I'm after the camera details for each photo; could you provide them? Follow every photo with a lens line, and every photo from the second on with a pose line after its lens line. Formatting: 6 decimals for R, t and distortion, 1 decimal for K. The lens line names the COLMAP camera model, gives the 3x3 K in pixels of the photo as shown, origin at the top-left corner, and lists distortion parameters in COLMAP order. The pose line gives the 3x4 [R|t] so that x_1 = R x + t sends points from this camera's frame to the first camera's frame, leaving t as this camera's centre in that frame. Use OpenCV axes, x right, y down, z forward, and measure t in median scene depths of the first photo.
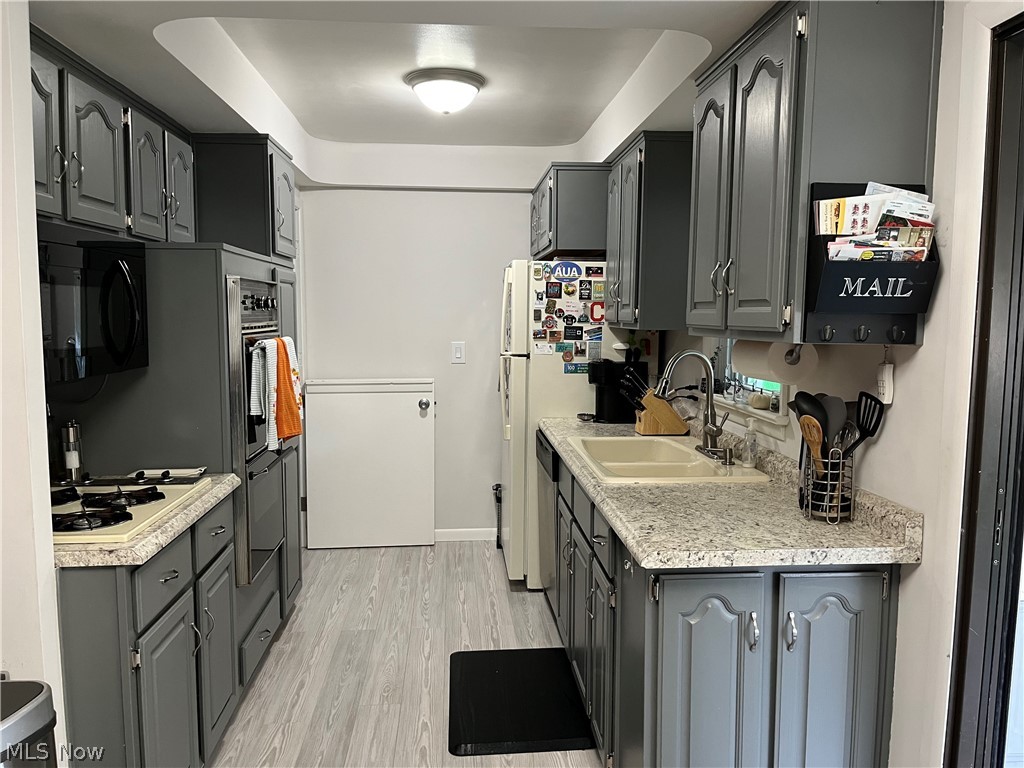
lens RADIAL K [[775.8, 0, 517.0], [0, 775.8, 385.1], [0, 0, 1]] dist [0.037826, -0.031160]
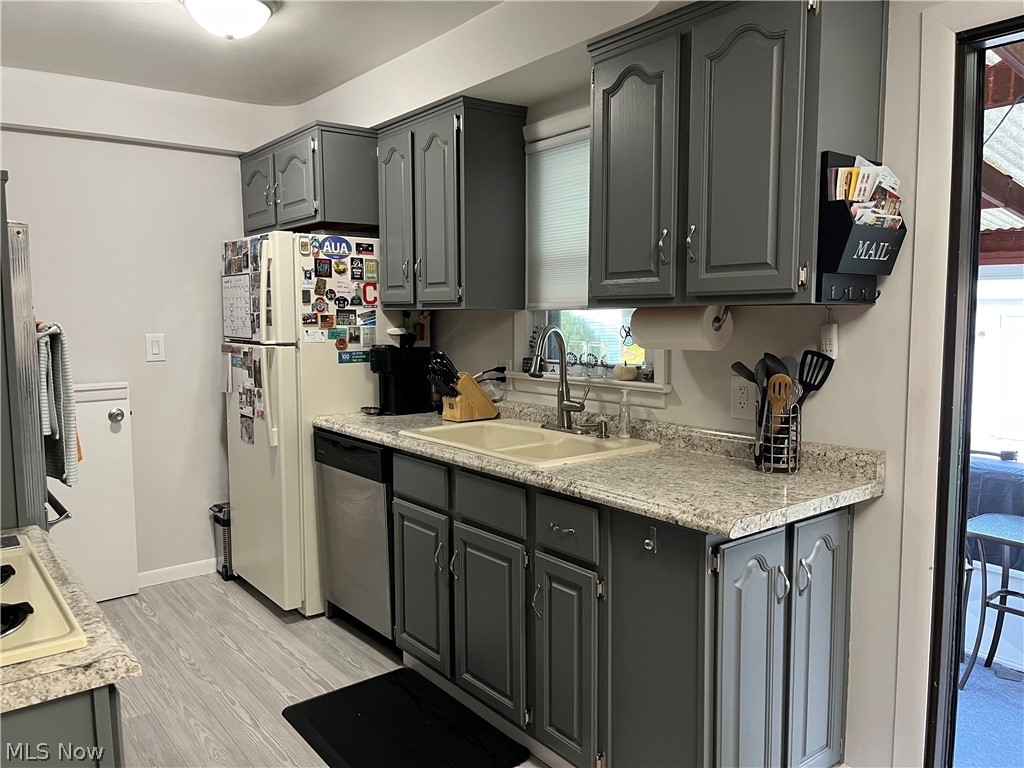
lens RADIAL K [[775.8, 0, 512.0], [0, 775.8, 382.7], [0, 0, 1]] dist [0.037826, -0.031160]
pose [[0.836285, -0.059412, 0.545066, -0.289015], [0.061501, 0.998003, 0.014422, 0.007135], [-0.544834, 0.021461, 0.838269, 0.173687]]
